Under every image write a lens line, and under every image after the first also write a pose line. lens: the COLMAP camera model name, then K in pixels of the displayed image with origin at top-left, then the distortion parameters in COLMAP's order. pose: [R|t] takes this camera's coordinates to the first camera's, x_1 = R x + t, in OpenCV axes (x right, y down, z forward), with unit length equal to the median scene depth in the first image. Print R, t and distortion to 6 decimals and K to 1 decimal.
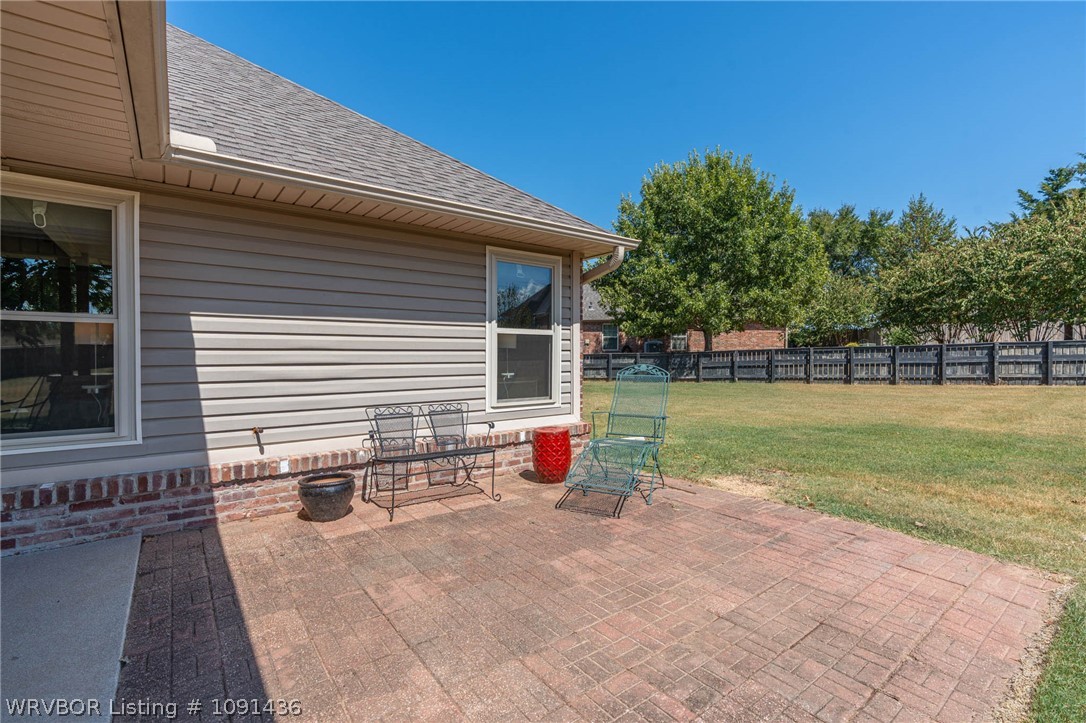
lens RADIAL K [[480.7, 0, 543.0], [0, 480.7, 361.5], [0, 0, 1]] dist [-0.000174, -0.000003]
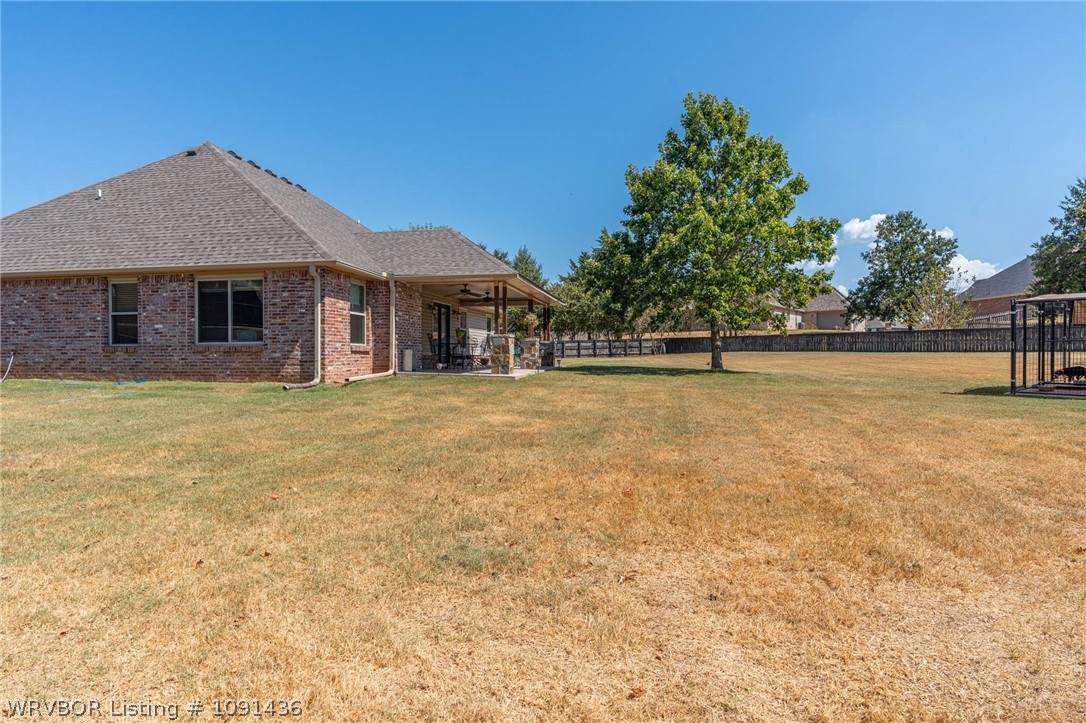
lens RADIAL K [[598.0, 0, 543.0], [0, 598.0, 361.5], [0, 0, 1]] dist [0.000003, -0.000006]
pose [[0.743491, -0.004903, 0.668728, -1.063734], [0.011523, 0.999919, -0.005480, 0.075564], [-0.668647, 0.011780, 0.743487, -1.076869]]
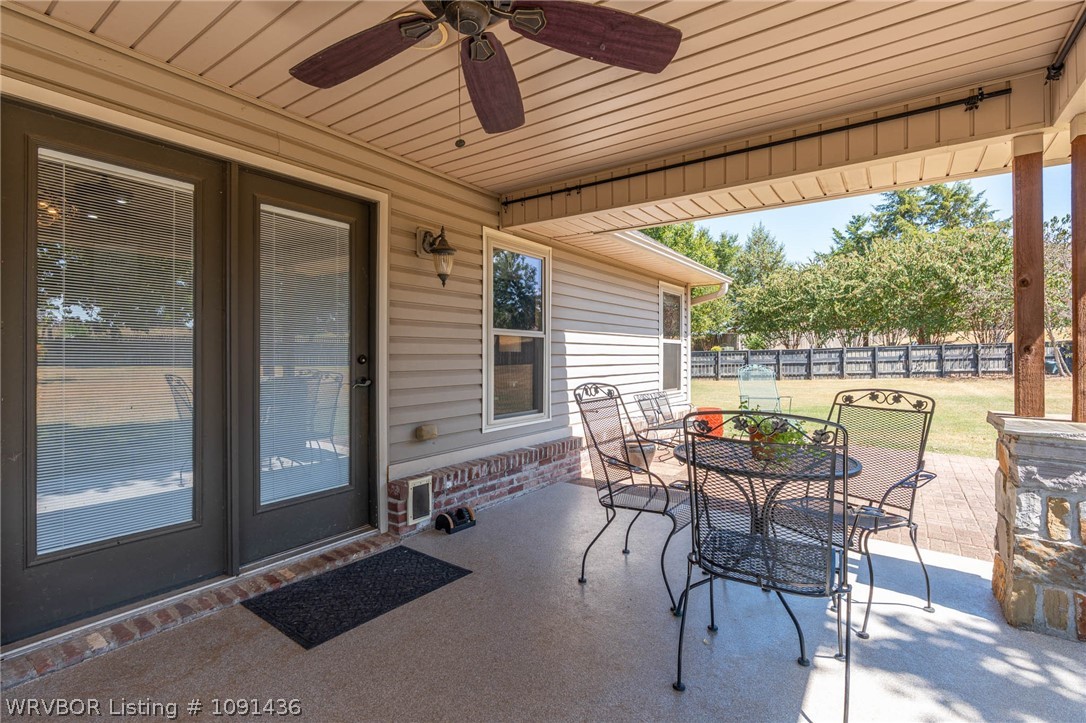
lens RADIAL K [[502.3, 0, 543.0], [0, 502.3, 361.5], [0, 0, 1]] dist [-0.000072, -0.000024]
pose [[0.954455, -0.004804, 0.298317, -0.270571], [0.006243, 0.999973, -0.003872, -0.000375], [-0.298290, 0.005558, 0.954459, -0.089541]]
